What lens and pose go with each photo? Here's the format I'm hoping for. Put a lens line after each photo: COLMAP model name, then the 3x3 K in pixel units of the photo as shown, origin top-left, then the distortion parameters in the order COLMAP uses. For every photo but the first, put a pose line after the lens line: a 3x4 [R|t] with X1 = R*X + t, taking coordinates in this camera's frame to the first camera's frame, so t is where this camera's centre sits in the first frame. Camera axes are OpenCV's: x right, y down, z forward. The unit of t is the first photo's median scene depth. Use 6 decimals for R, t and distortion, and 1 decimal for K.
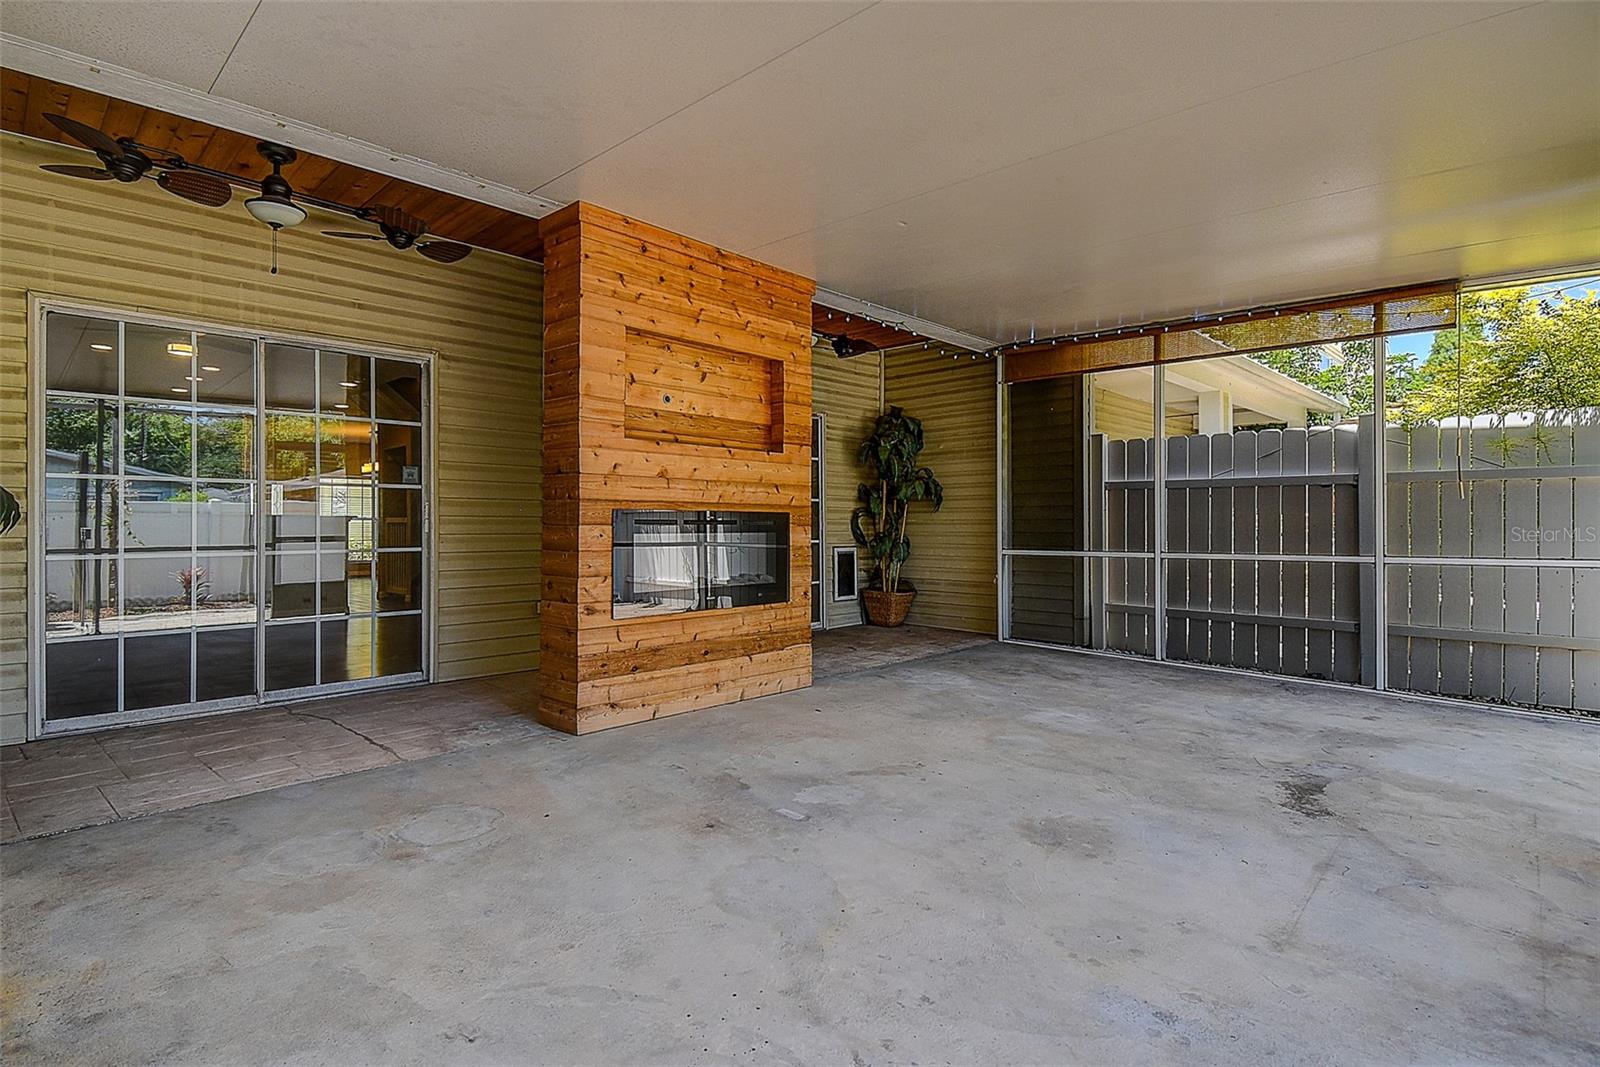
lens RADIAL K [[804.6, 0, 800.1], [0, 804.6, 530.2], [0, 0, 1]] dist [0.030504, -0.026087]
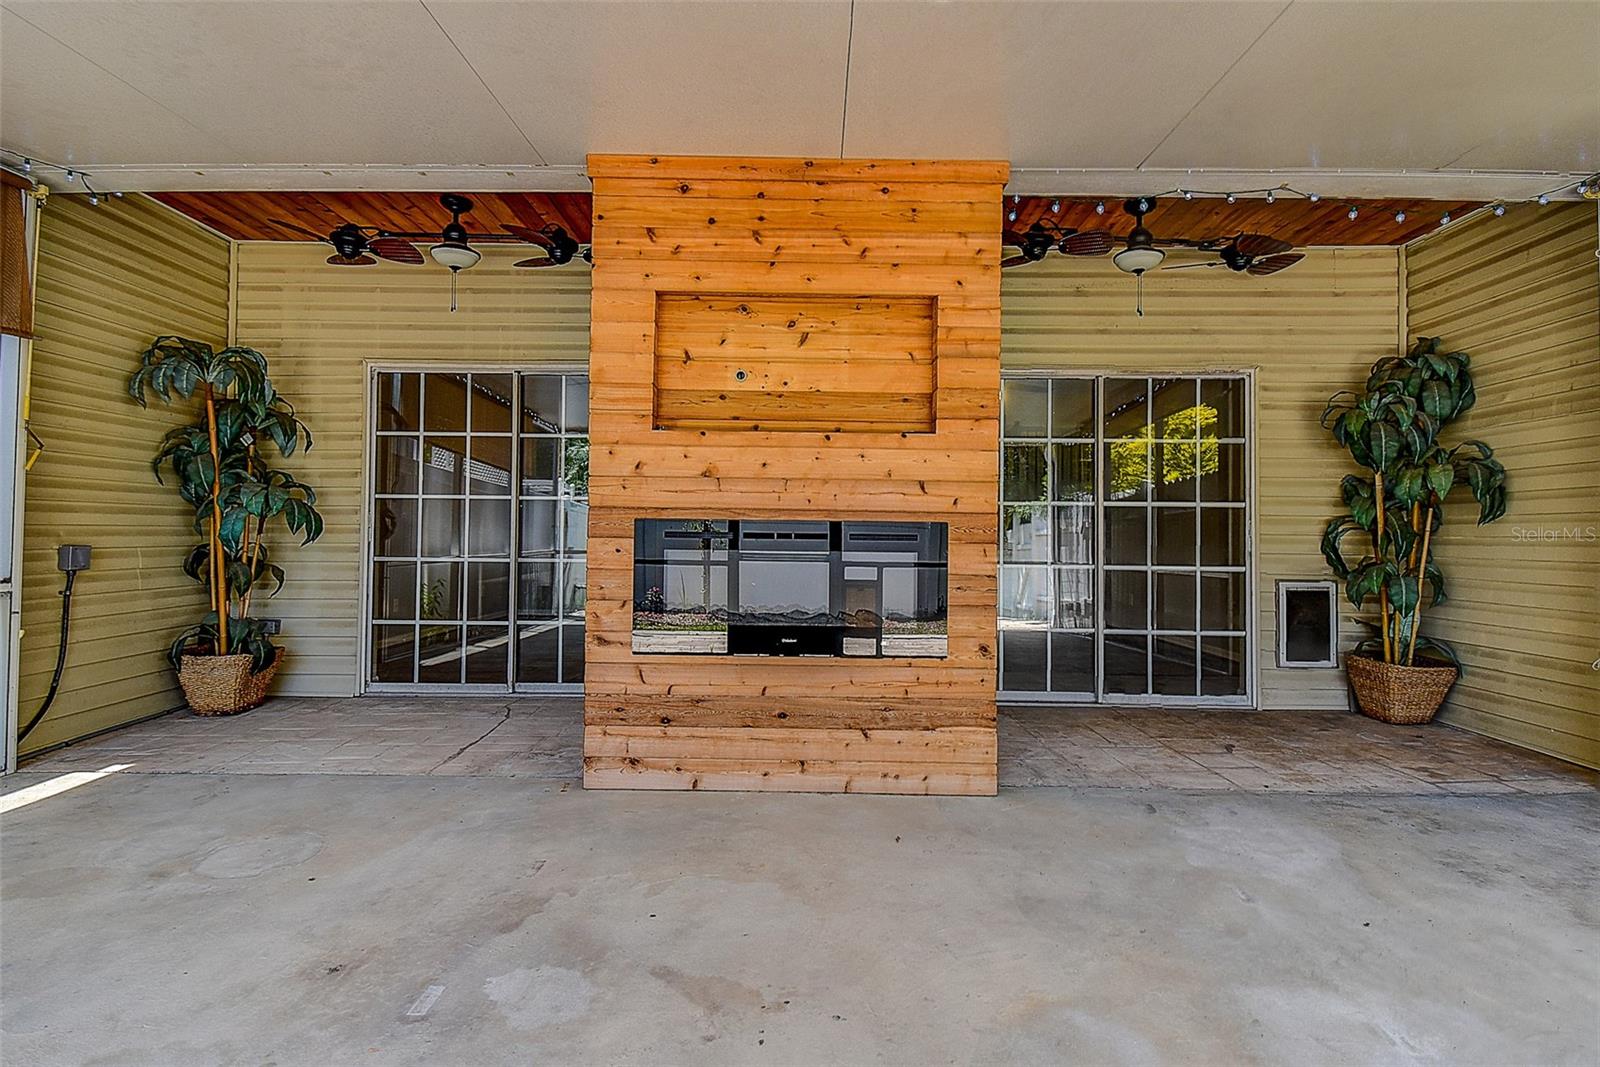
lens RADIAL K [[804.6, 0, 793.5], [0, 804.6, 524.8], [0, 0, 1]] dist [0.030504, -0.026087]
pose [[0.678697, -0.001837, -0.734416, 0.444163], [-0.015760, 0.999730, -0.017065, -0.008102], [0.734250, 0.023156, 0.678485, 0.531733]]
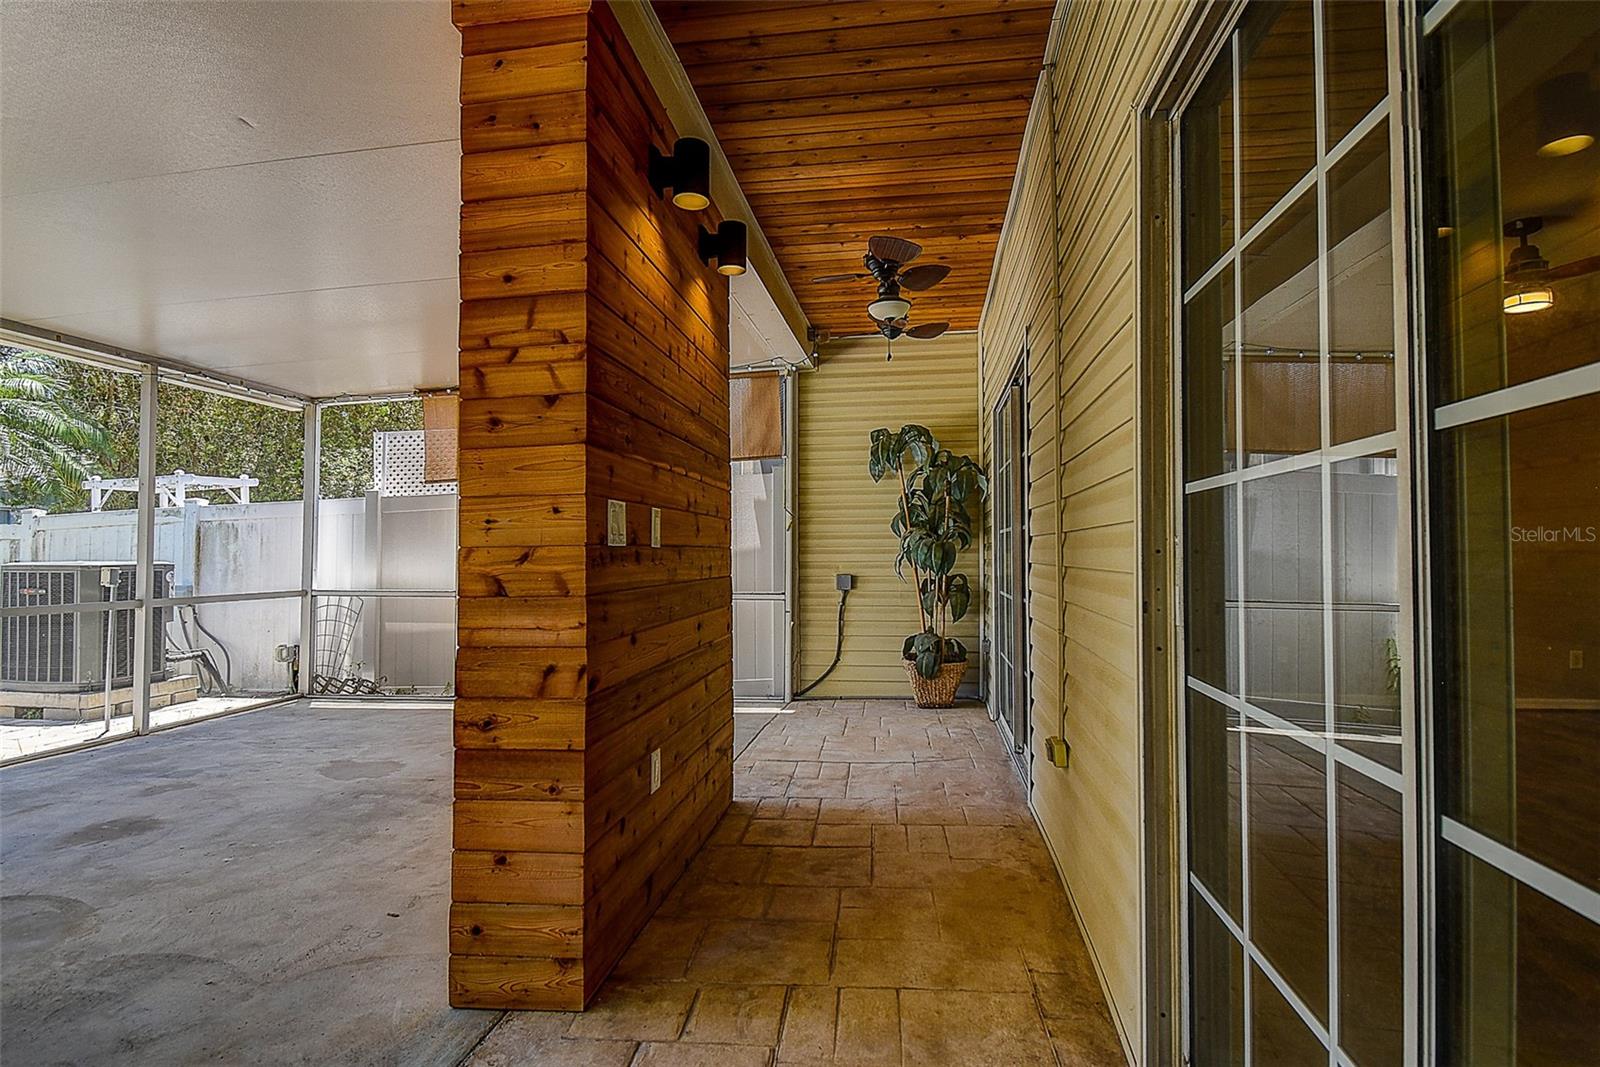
lens RADIAL K [[804.6, 0, 799.4], [0, 804.6, 539.1], [0, 0, 1]] dist [0.030504, -0.026087]
pose [[-0.818066, -0.008623, -0.575060, 0.124179], [-0.003116, 0.999939, -0.010561, -0.035385], [0.575116, -0.006847, -0.818043, 1.698432]]
